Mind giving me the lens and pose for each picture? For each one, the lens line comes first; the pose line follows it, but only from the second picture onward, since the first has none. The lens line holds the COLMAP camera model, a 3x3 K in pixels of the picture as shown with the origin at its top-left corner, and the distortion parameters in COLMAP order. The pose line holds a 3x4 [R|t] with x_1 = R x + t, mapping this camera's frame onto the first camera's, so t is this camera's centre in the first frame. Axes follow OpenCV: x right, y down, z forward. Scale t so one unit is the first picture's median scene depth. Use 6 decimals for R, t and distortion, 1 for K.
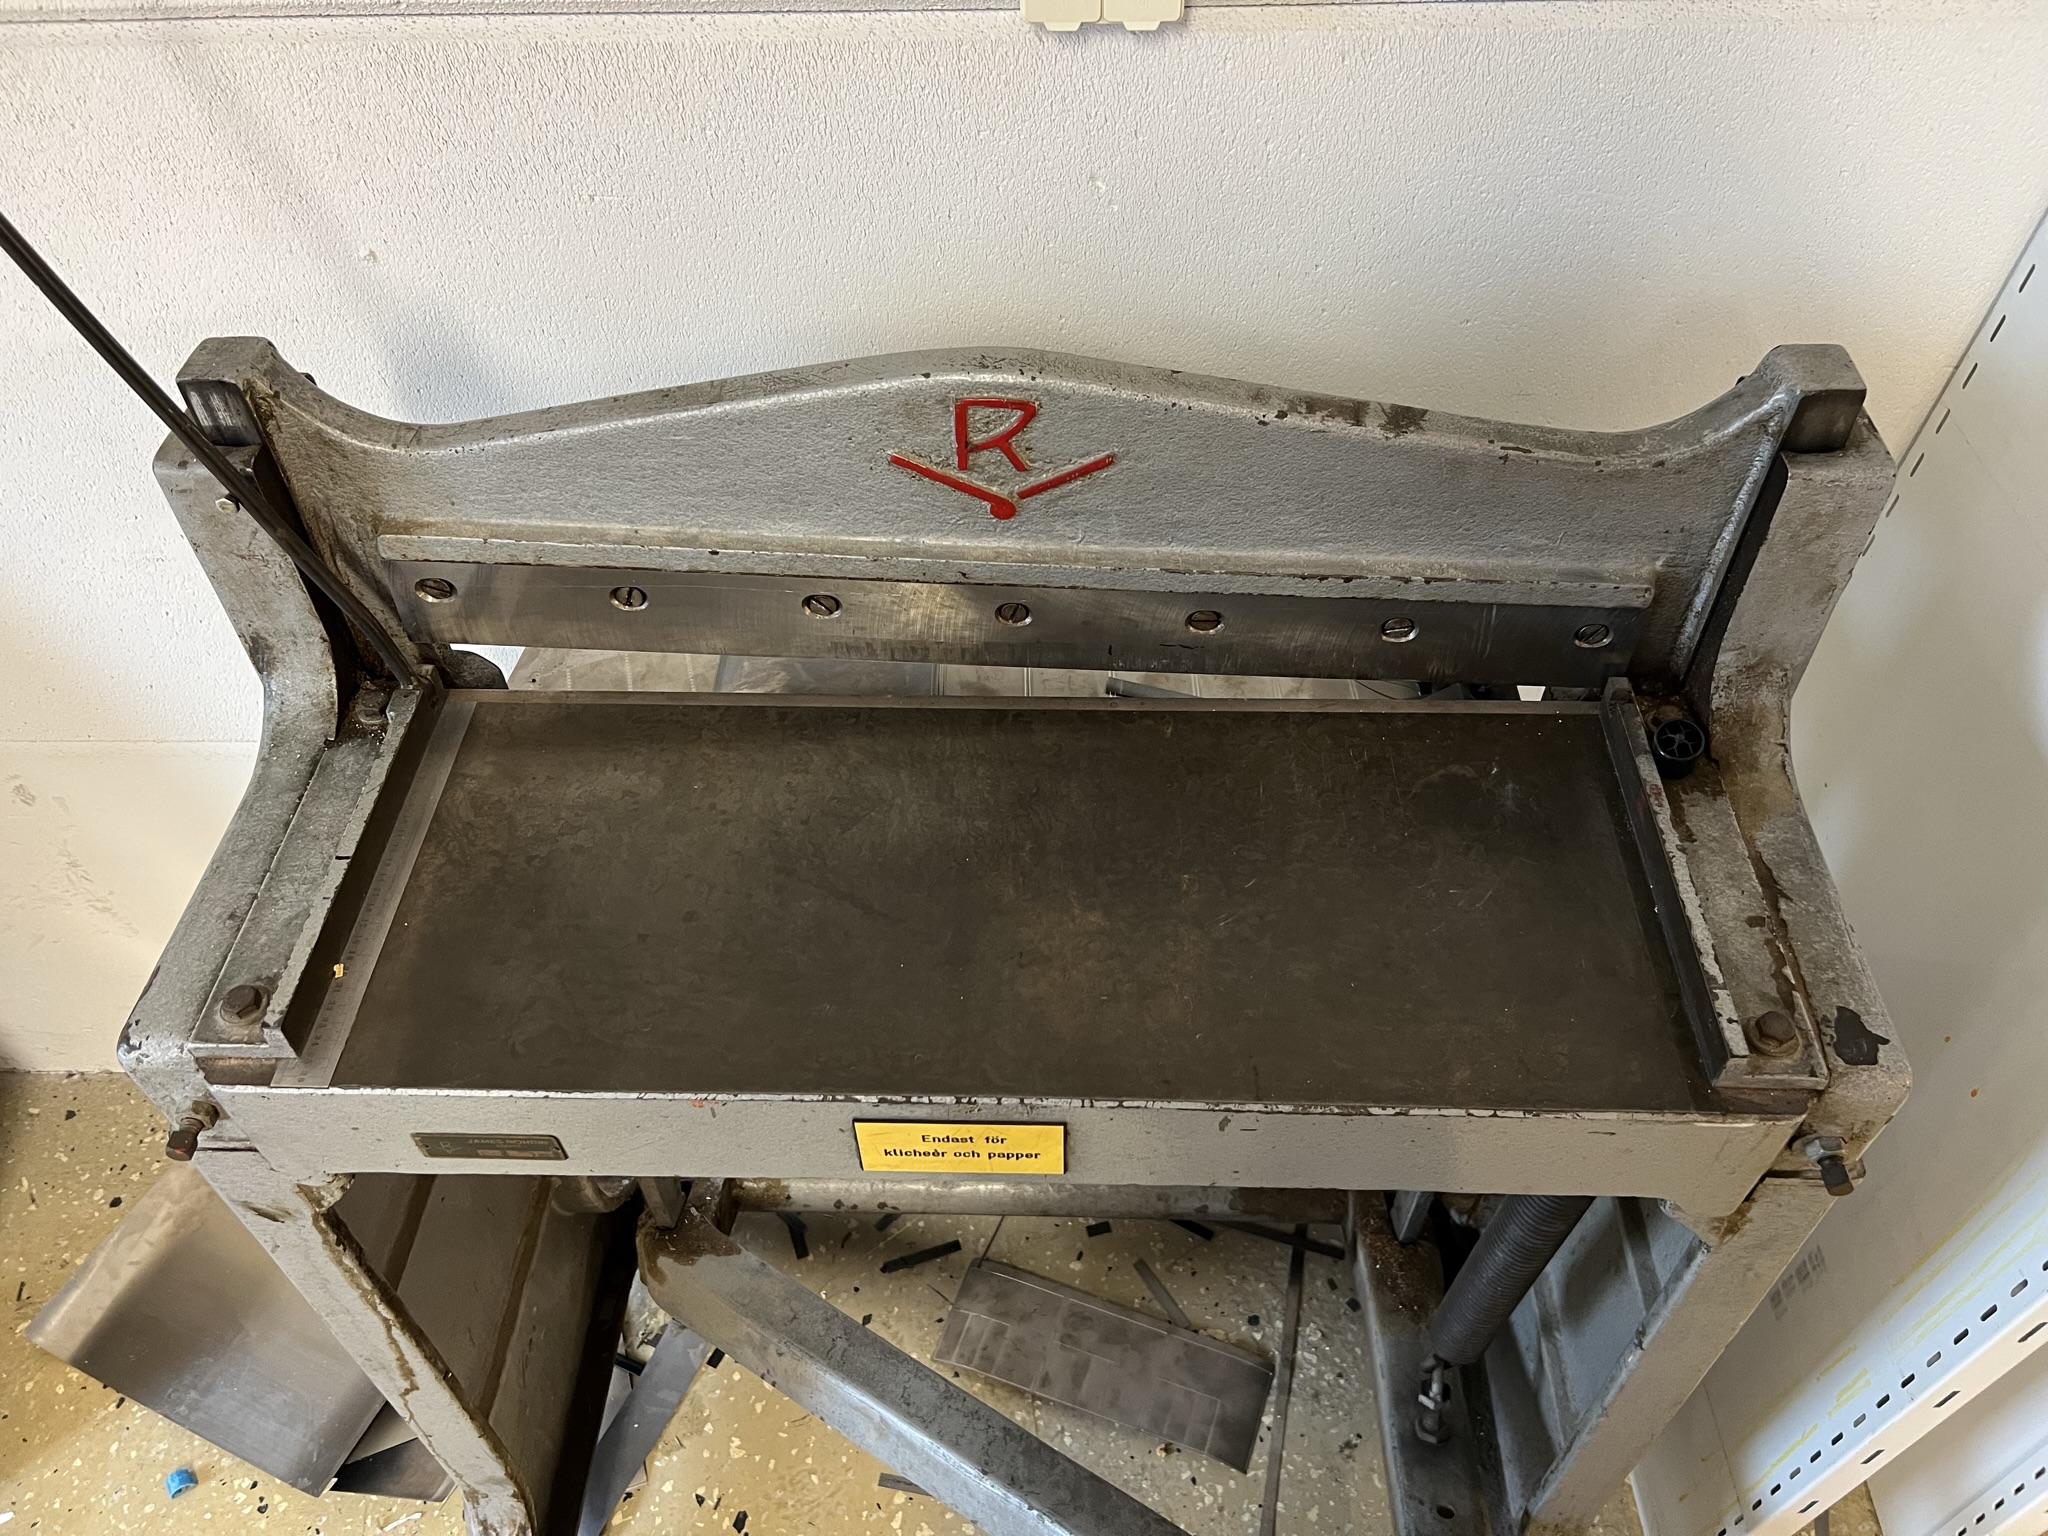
lens RADIAL K [[1553.9, 0, 1022.4], [0, 1553.9, 765.5], [0, 0, 1]] dist [0.003497, 0.000713]
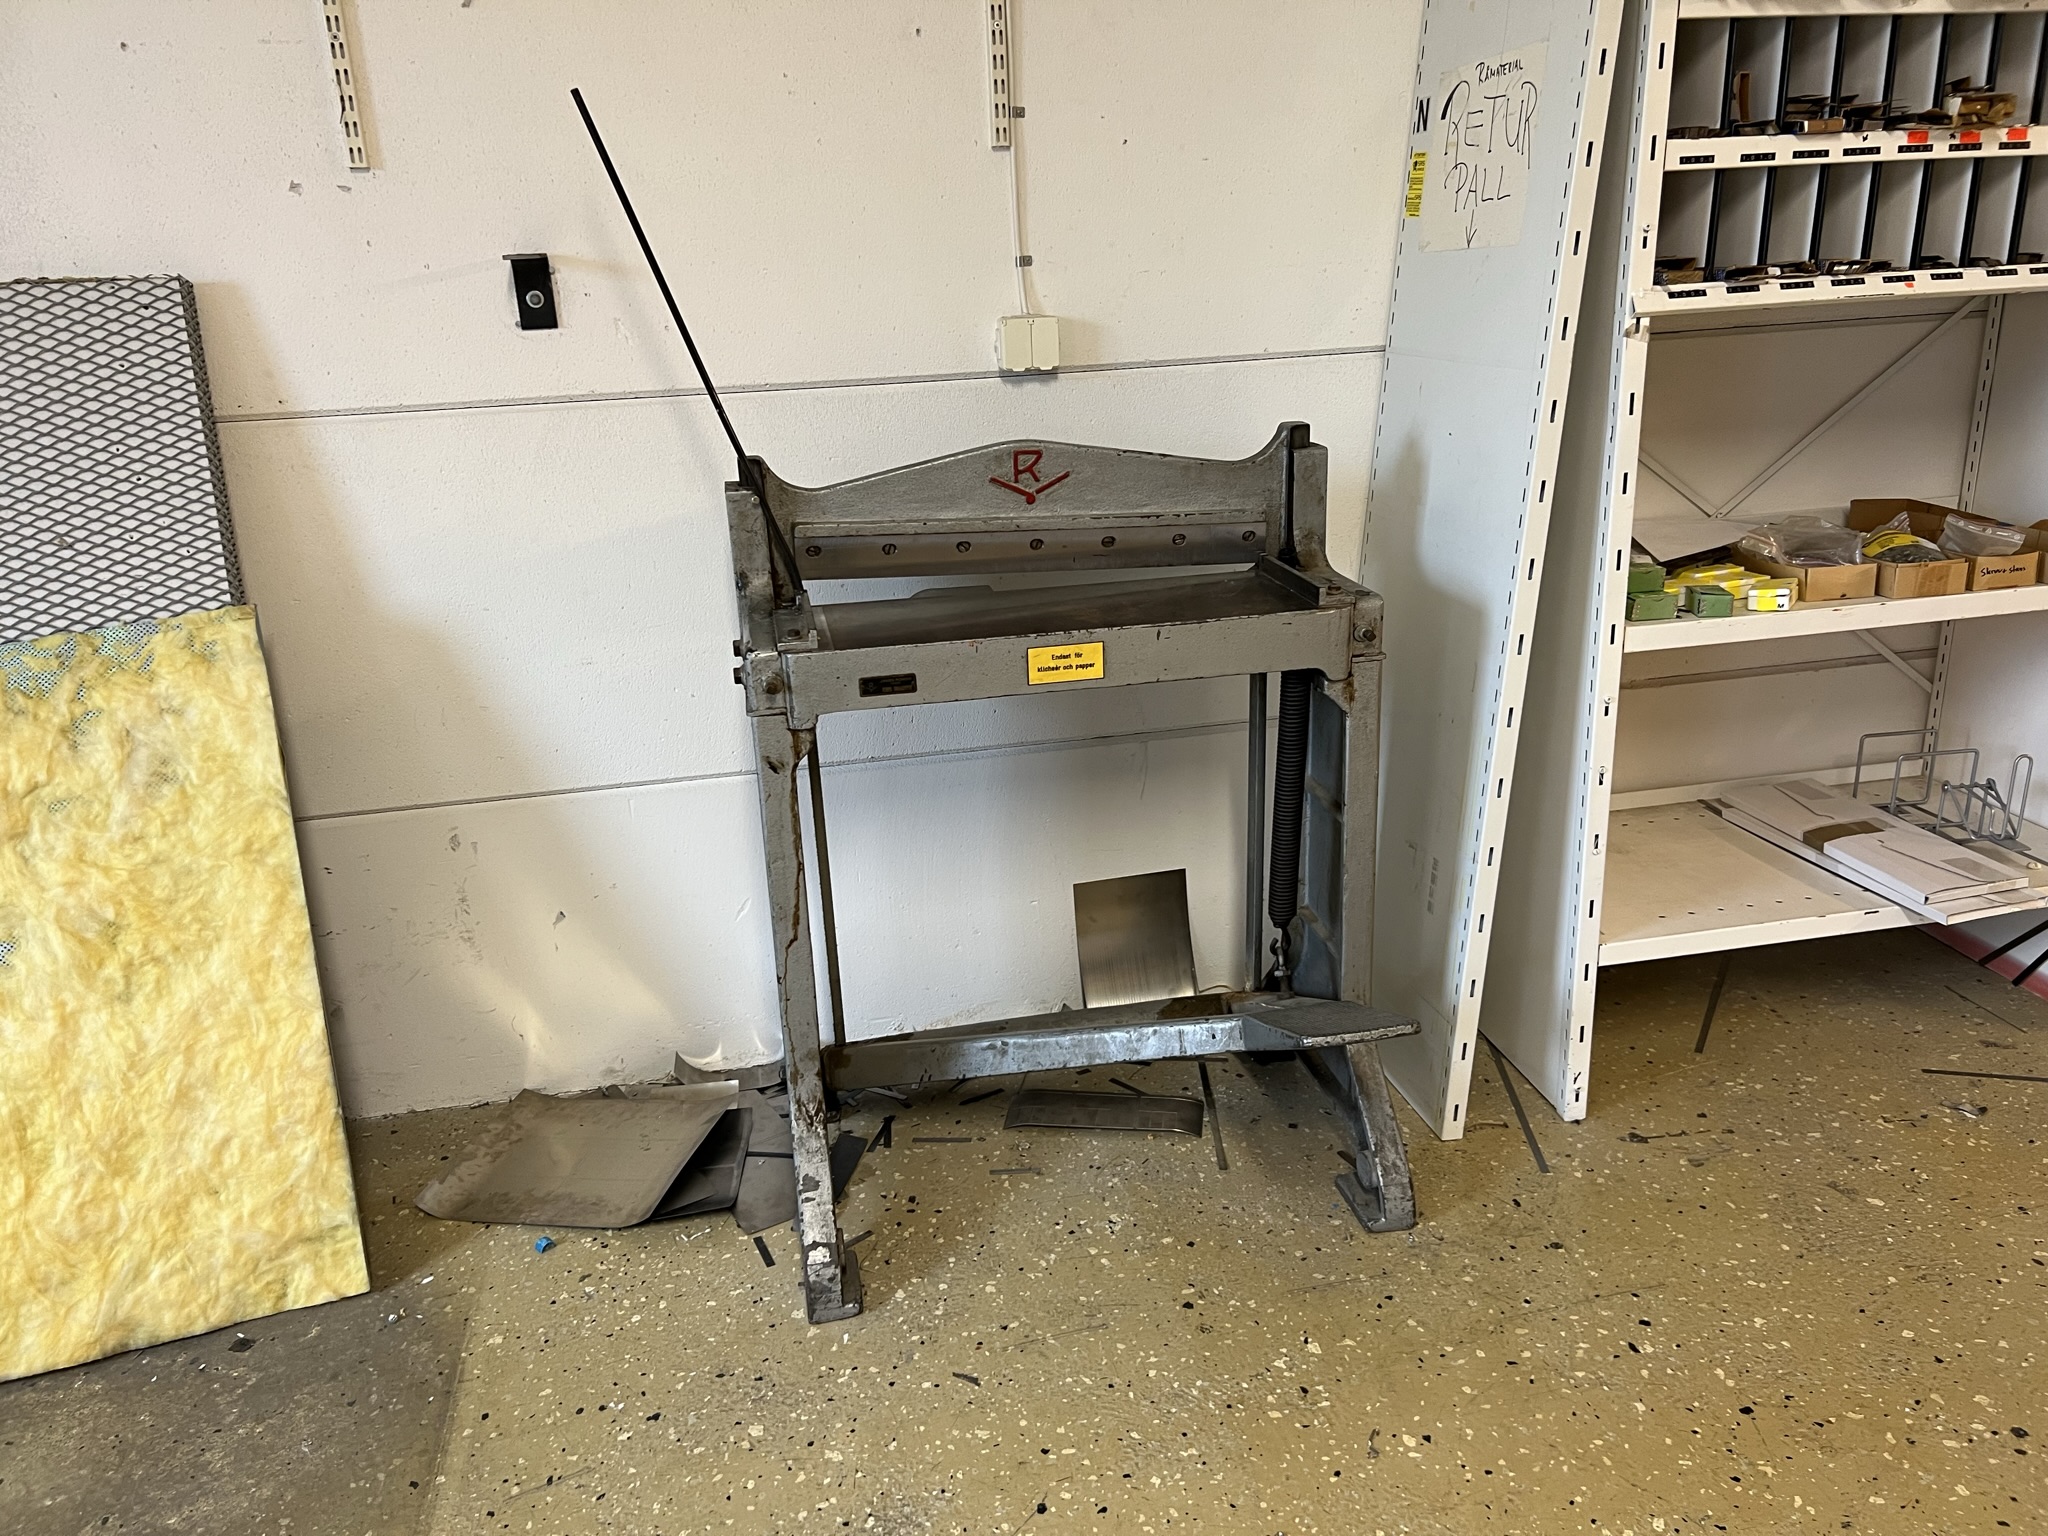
lens RADIAL K [[1553.9, 0, 1027.1], [0, 1553.9, 769.1], [0, 0, 1]] dist [0.003497, 0.000713]
pose [[0.974635, -0.086246, 0.206513, -0.631586], [0.177536, 0.859783, -0.478805, 1.570197], [-0.136261, 0.503324, 0.853286, -1.101431]]
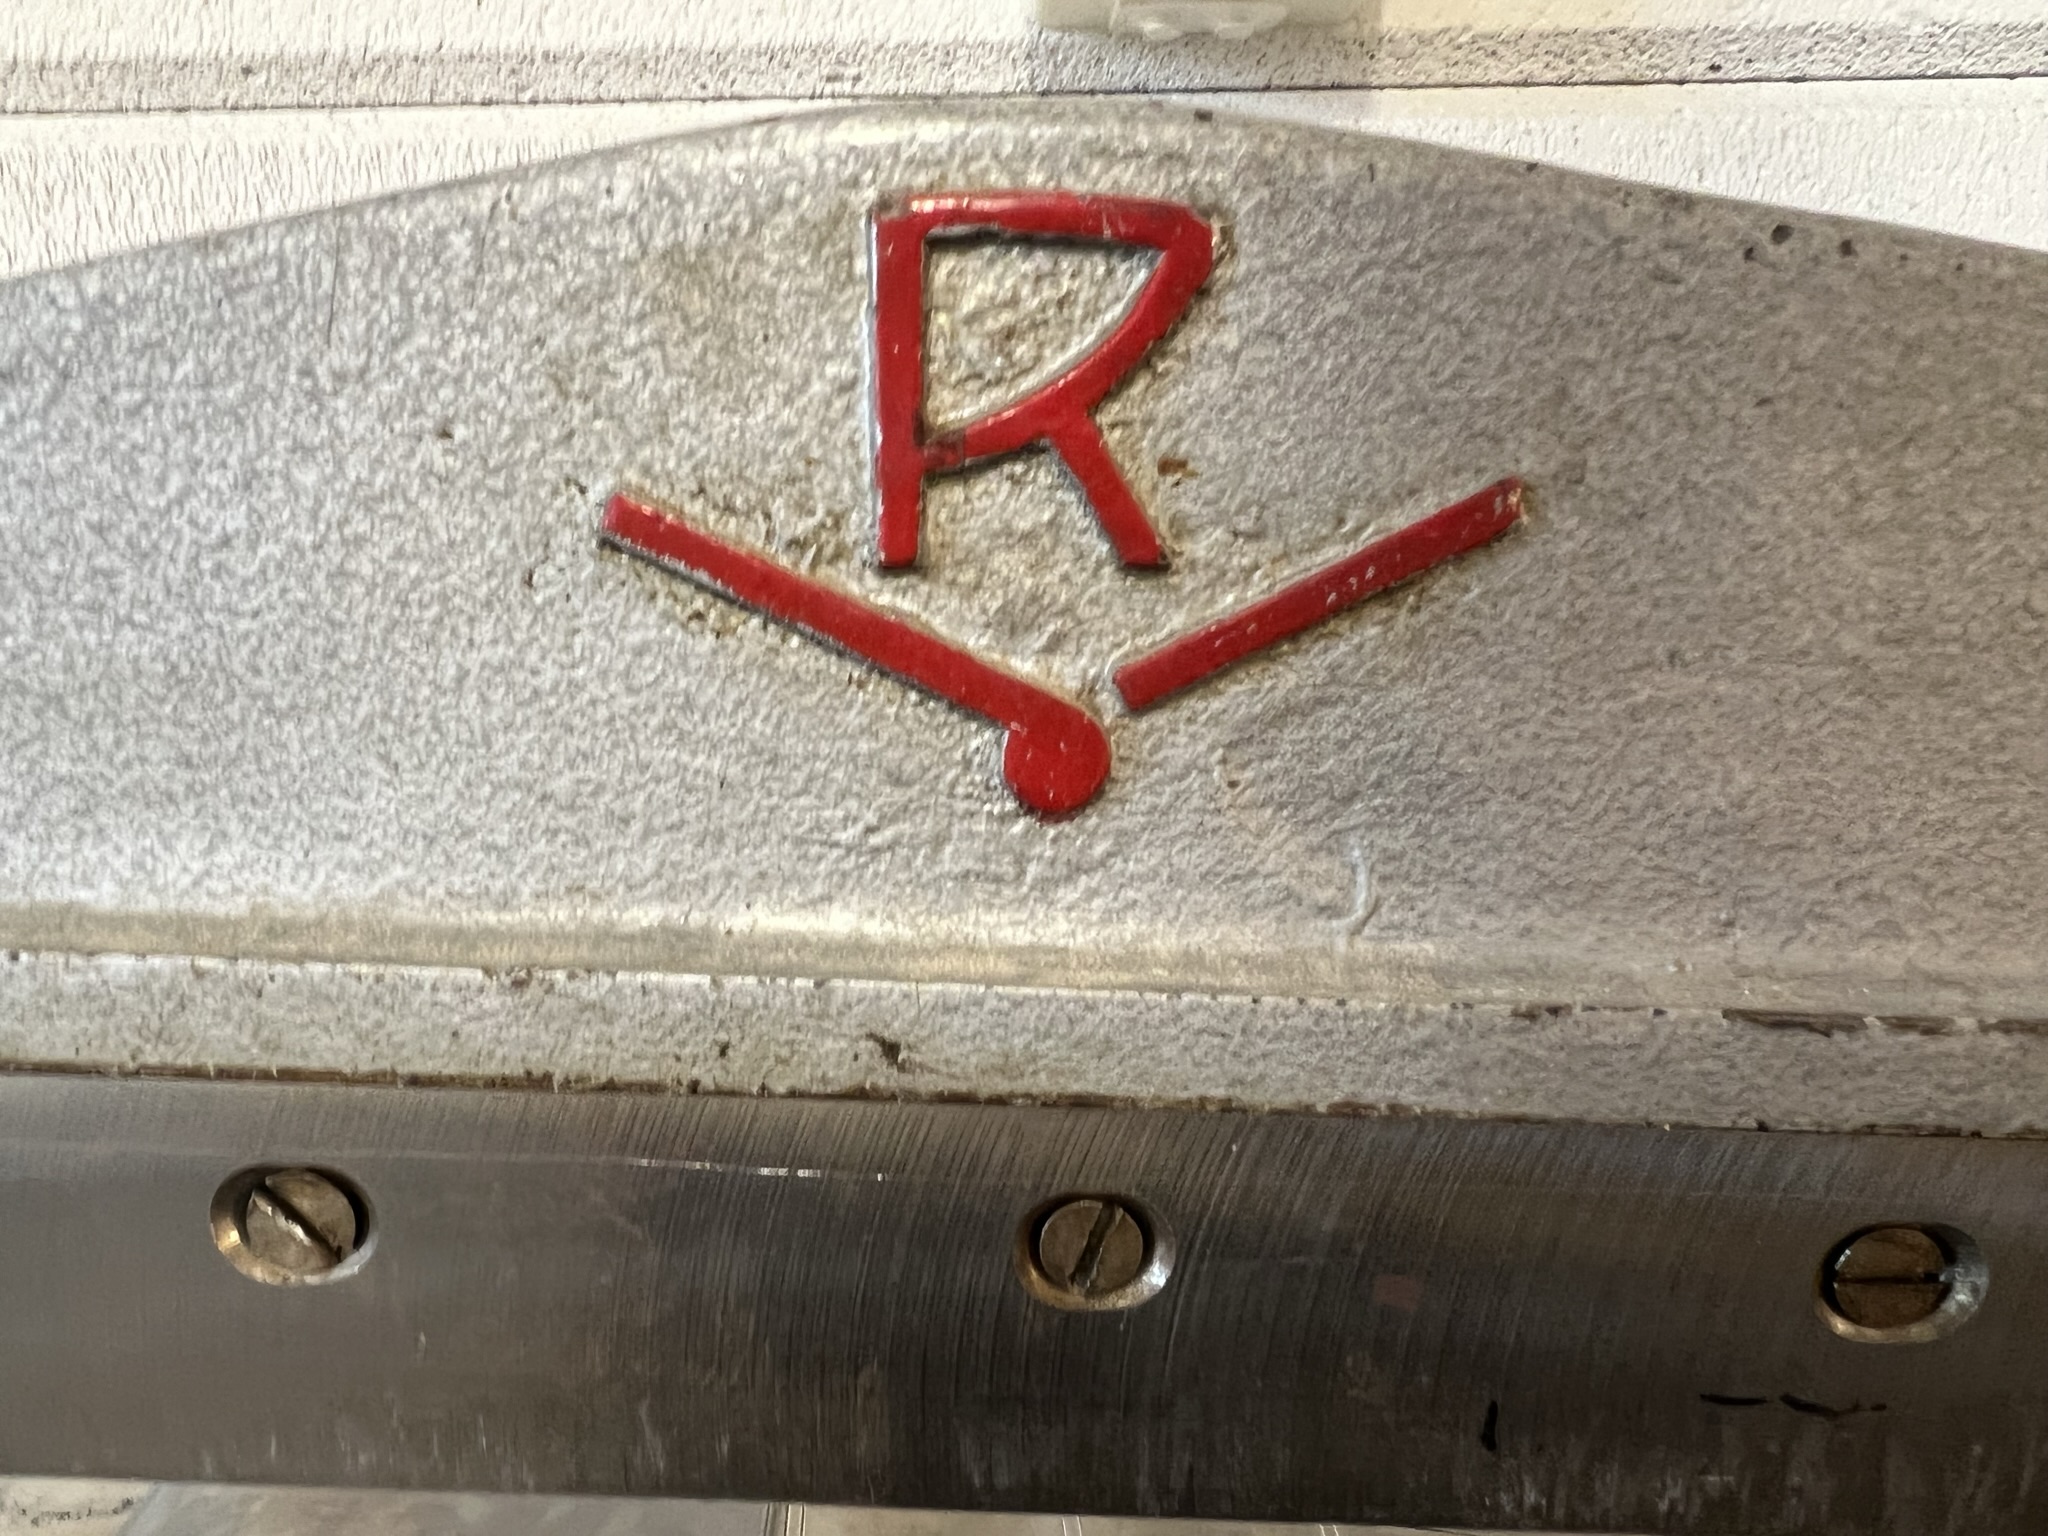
lens RADIAL K [[1553.9, 0, 1017.8], [0, 1553.9, 769.9], [0, 0, 1]] dist [0.003497, 0.000713]
pose [[0.999595, 0.012226, 0.025690, -0.025362], [0.004463, 0.824410, -0.565976, -0.024669], [-0.028099, 0.565861, 0.824022, 0.811673]]
